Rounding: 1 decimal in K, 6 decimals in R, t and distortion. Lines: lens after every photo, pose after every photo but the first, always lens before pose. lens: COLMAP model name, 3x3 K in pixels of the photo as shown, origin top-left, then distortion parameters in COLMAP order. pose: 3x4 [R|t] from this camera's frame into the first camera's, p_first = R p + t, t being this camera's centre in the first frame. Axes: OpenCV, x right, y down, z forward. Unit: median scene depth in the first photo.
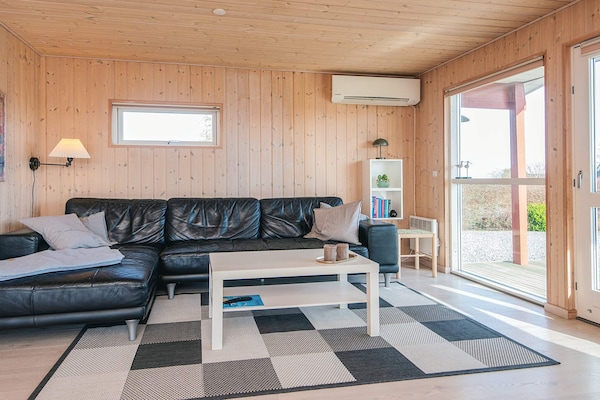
lens RADIAL K [[429.4, 0, 300.7], [0, 429.4, 173.1], [0, 0, 1]] dist [0.074281, -0.000245]
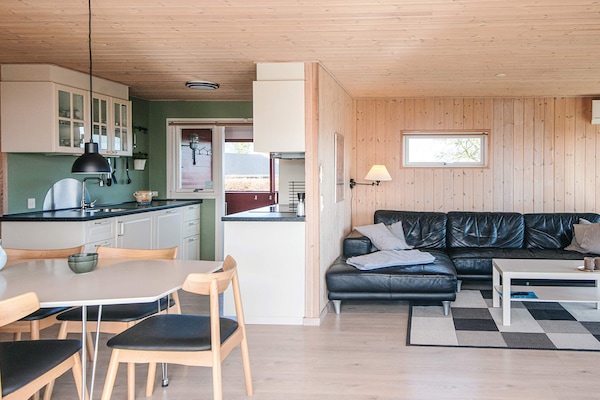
lens RADIAL K [[544.4, 0, 404.7], [0, 544.4, 172.2], [0, 0, 1]] dist [0.048135, -0.002367]
pose [[0.967990, 0.007870, -0.250867, -0.039100], [-0.001317, 0.999654, 0.026277, -0.090425], [0.250987, -0.025105, 0.967665, -0.492689]]
